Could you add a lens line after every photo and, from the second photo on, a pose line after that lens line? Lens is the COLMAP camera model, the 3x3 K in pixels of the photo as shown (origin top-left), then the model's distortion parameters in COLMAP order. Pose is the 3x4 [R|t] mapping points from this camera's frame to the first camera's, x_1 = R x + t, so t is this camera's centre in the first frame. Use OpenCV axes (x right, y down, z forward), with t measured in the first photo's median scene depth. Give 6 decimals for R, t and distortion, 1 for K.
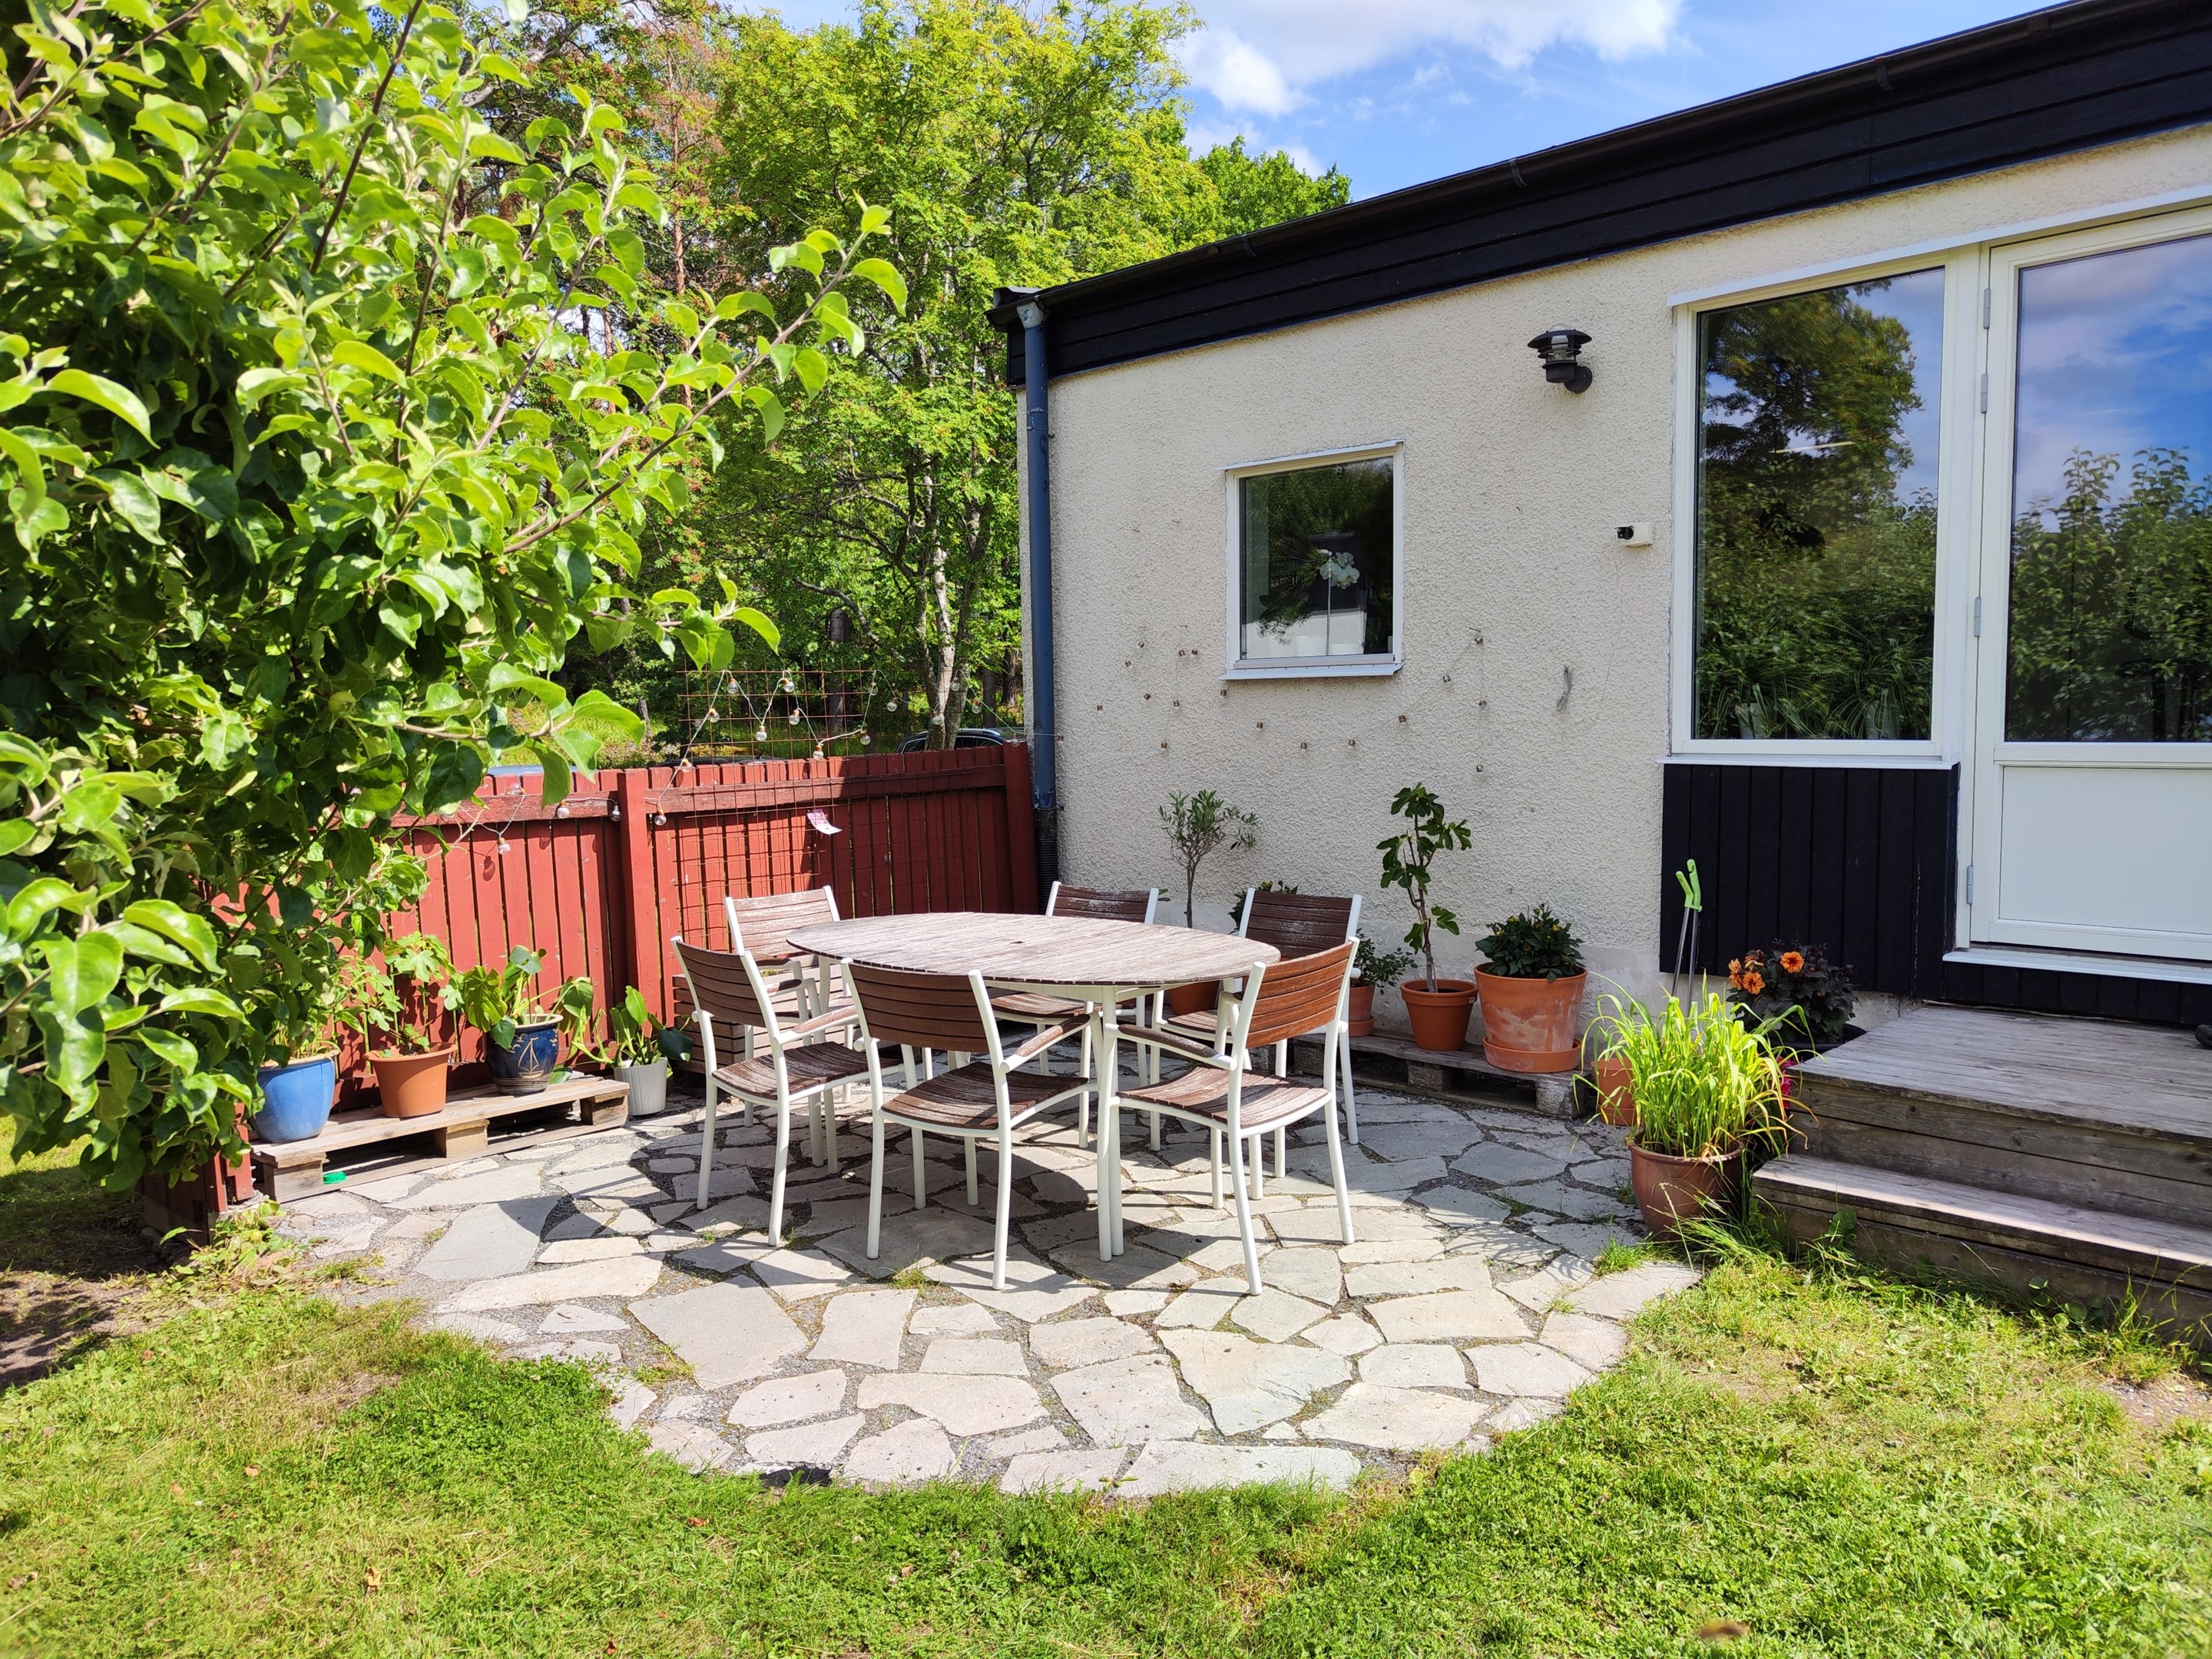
lens RADIAL K [[1541.7, 0, 1101.7], [0, 1541.7, 842.1], [0, 0, 1]] dist [0.028384, 0.001300]
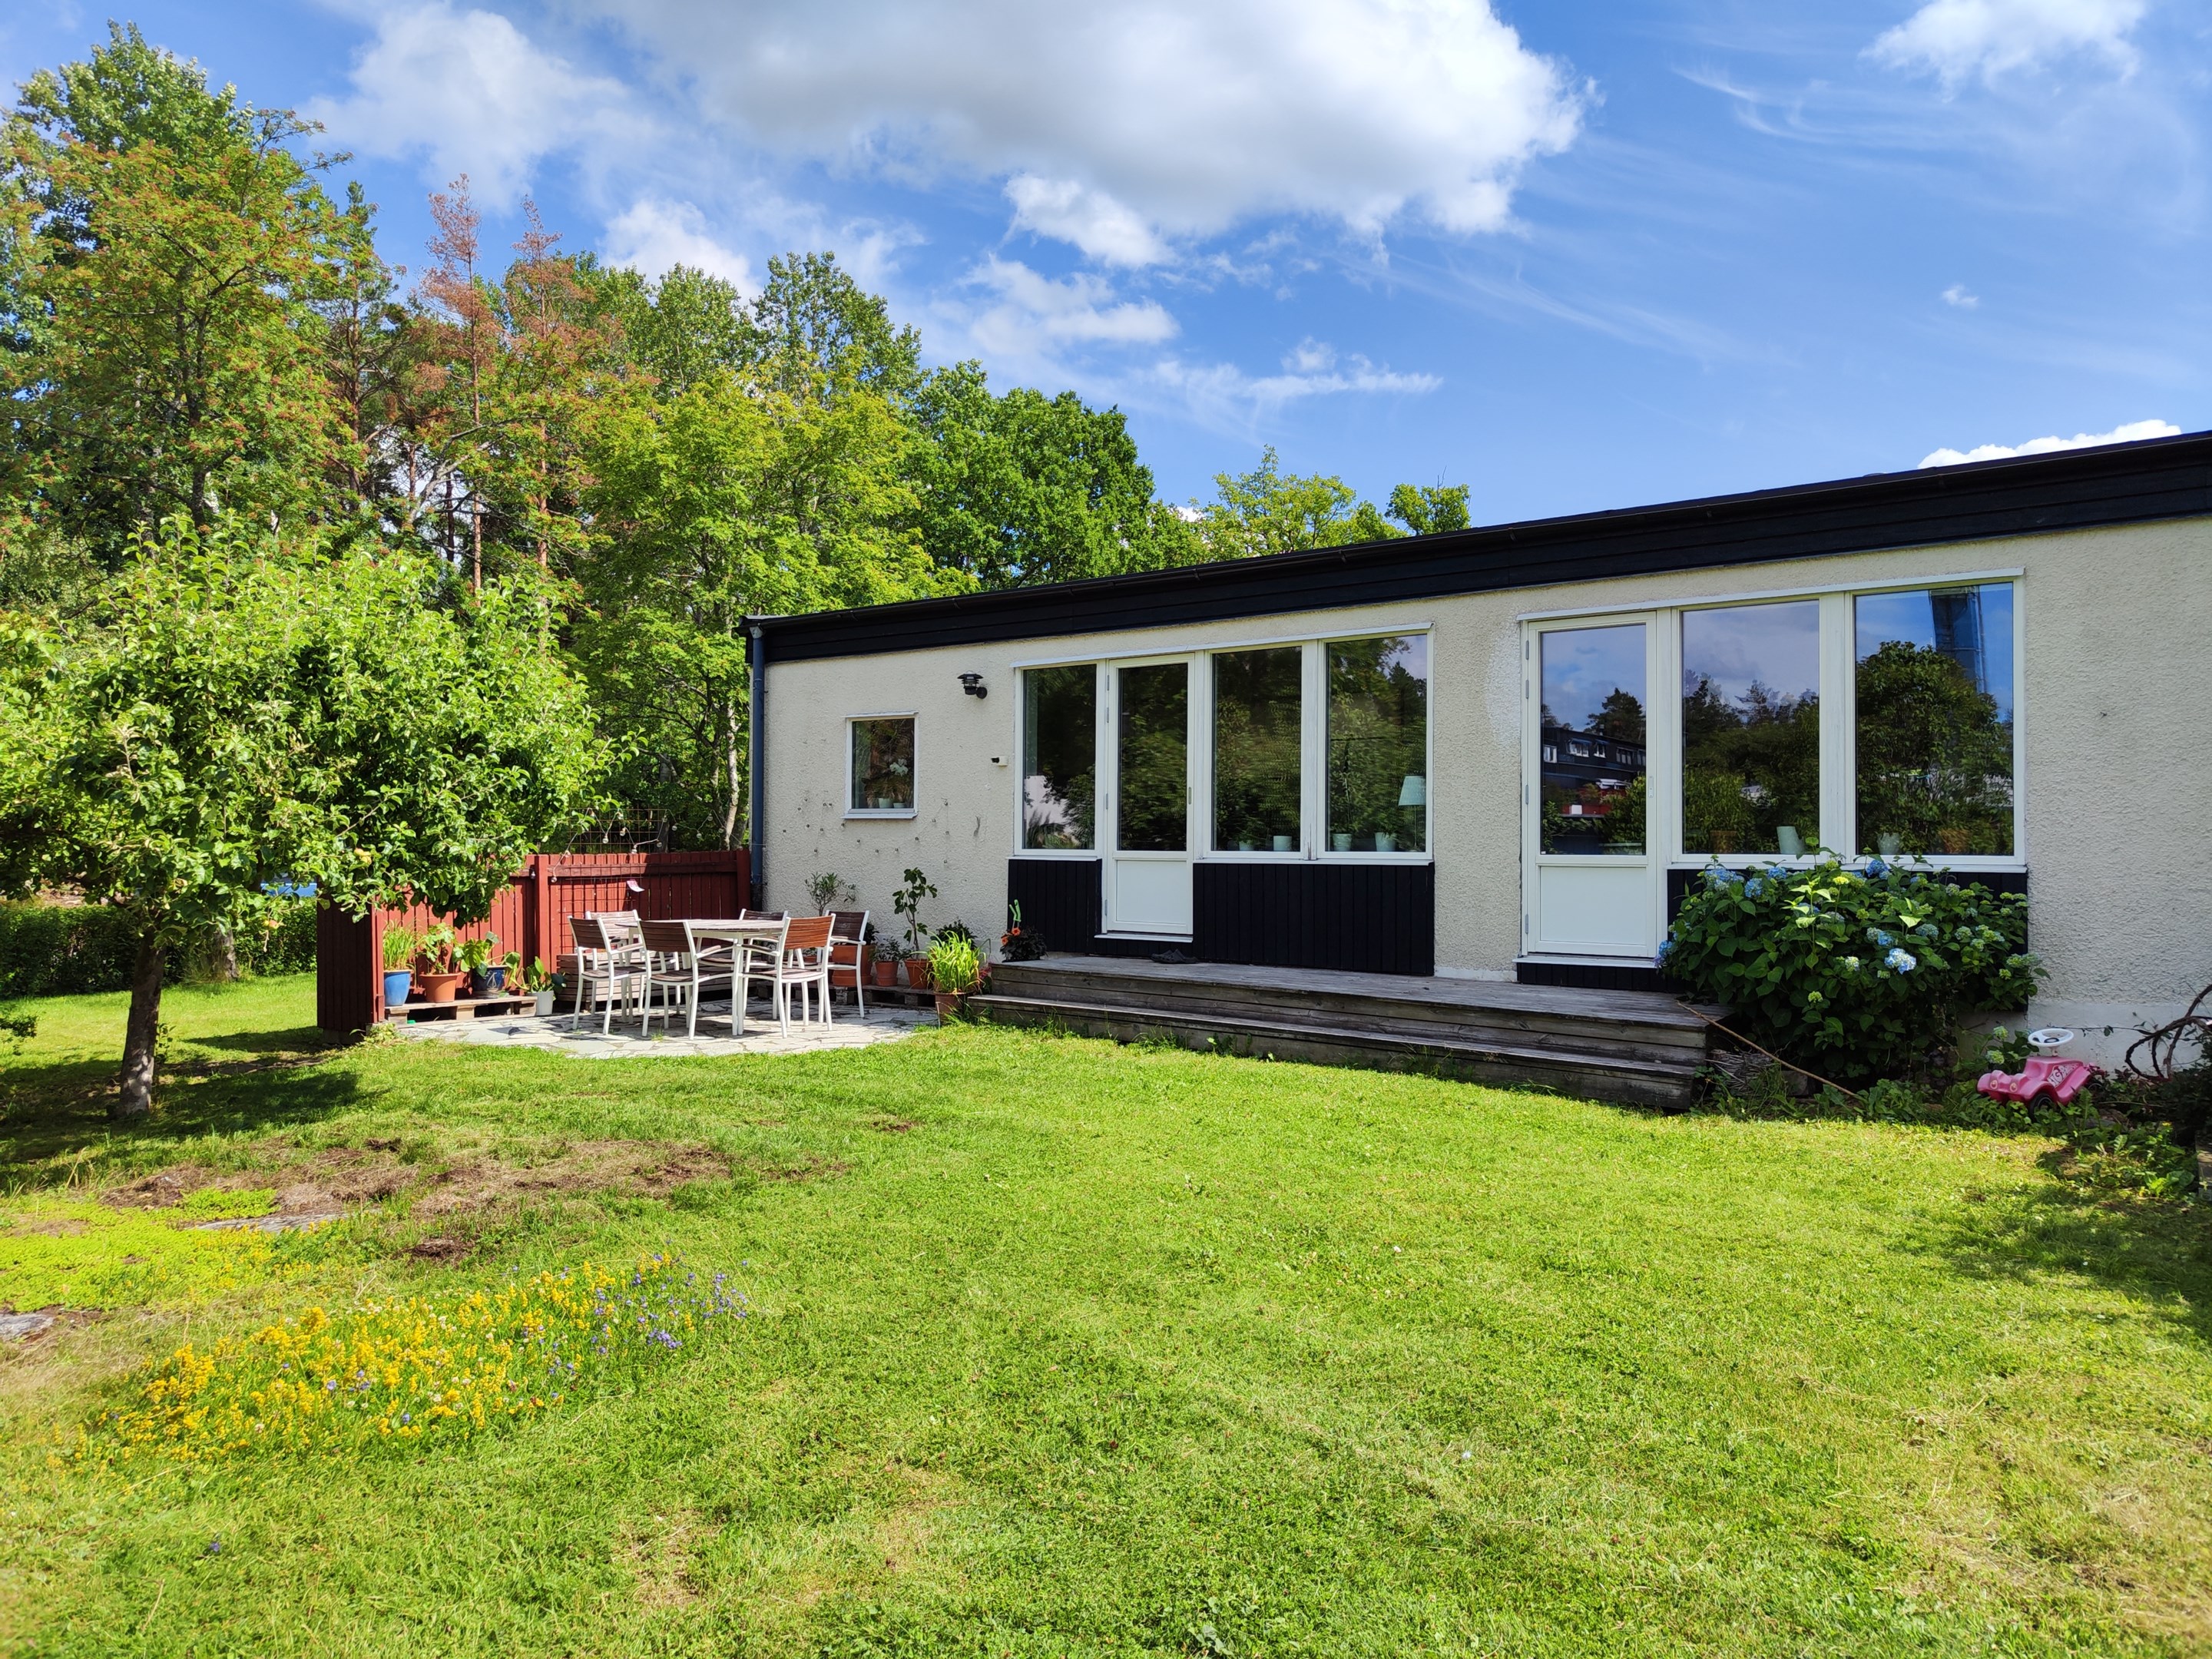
lens RADIAL K [[1541.7, 0, 1115.7], [0, 1541.7, 822.2], [0, 0, 1]] dist [0.028384, 0.001300]
pose [[0.993091, 0.022839, 0.115102, 0.234341], [-0.010765, 0.994473, -0.104443, 0.123942], [-0.116851, 0.102483, 0.987848, -1.207902]]
